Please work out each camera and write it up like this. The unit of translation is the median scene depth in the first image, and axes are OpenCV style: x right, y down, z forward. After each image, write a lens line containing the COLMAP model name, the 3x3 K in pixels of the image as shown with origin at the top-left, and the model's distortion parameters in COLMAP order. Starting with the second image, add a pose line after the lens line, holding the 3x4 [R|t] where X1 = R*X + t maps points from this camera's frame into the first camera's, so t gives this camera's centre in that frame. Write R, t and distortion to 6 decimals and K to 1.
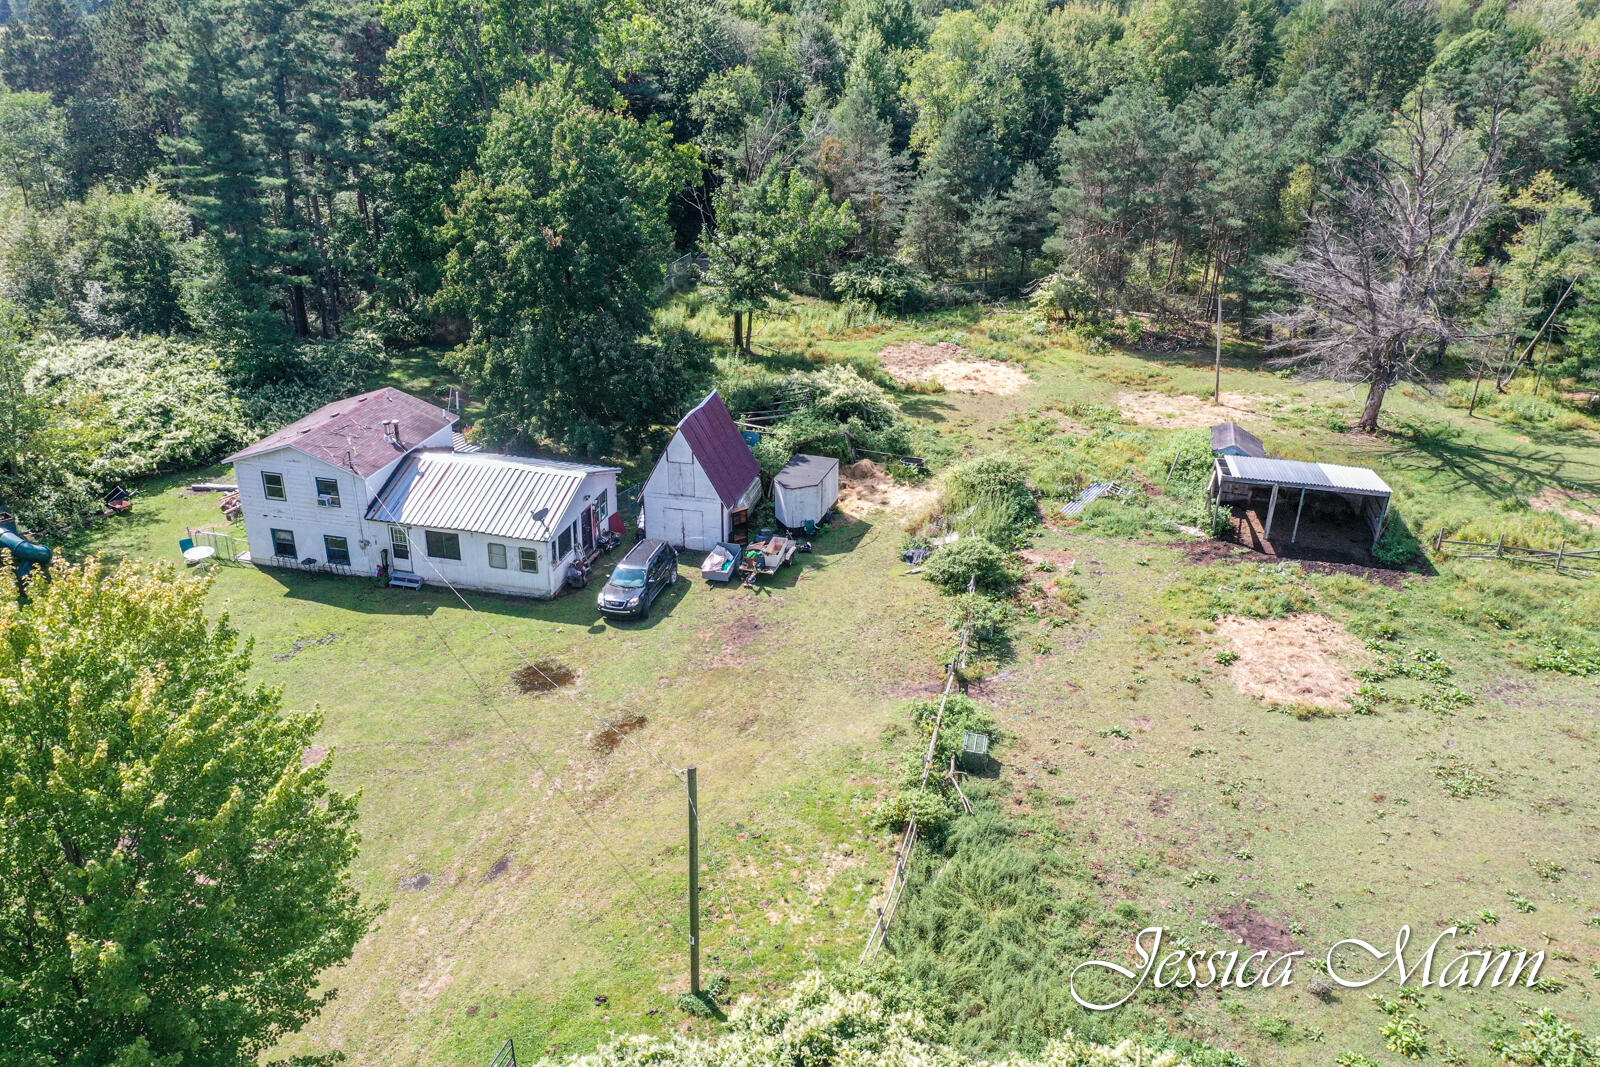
lens RADIAL K [[1259.5, 0, 799.3], [0, 1259.5, 530.0], [0, 0, 1]] dist [0.004728, 0.009688]
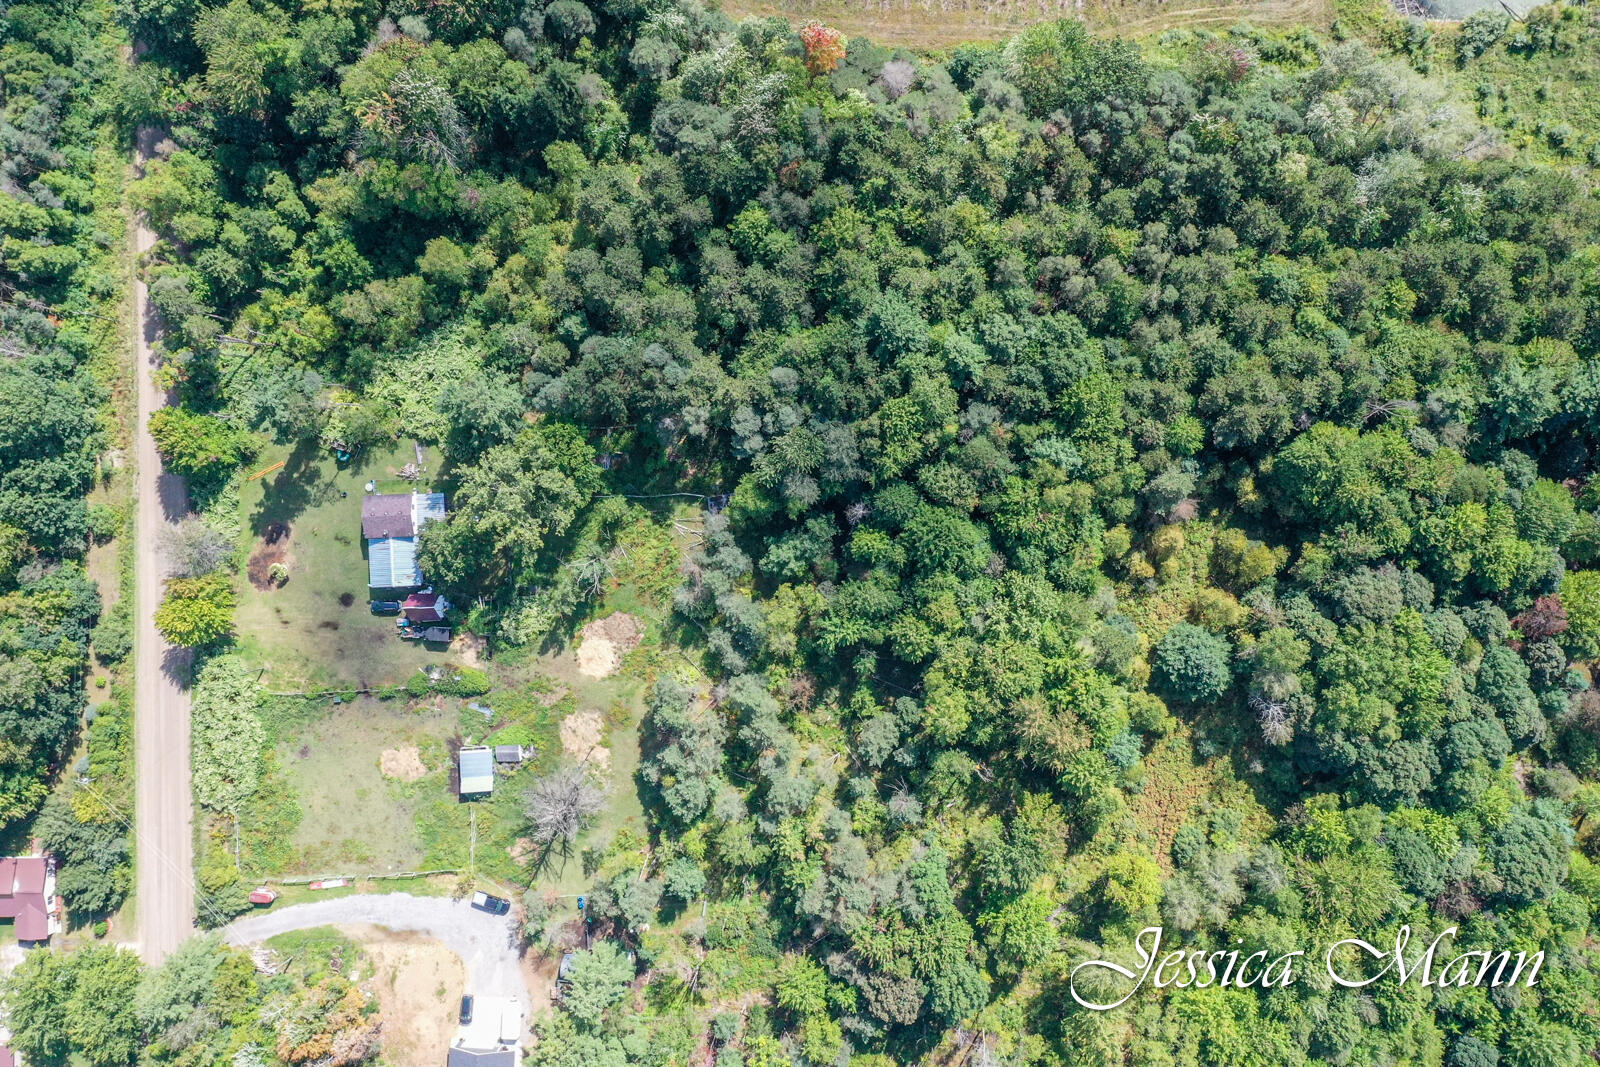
lens RADIAL K [[1259.5, 0, 769.4], [0, 1259.5, 525.3], [0, 0, 1]] dist [0.004728, 0.009688]
pose [[0.285392, 0.958292, -0.015101, 0.031631], [-0.367524, 0.123978, 0.921714, -3.954158], [0.885143, -0.257499, 0.387577, 0.583378]]
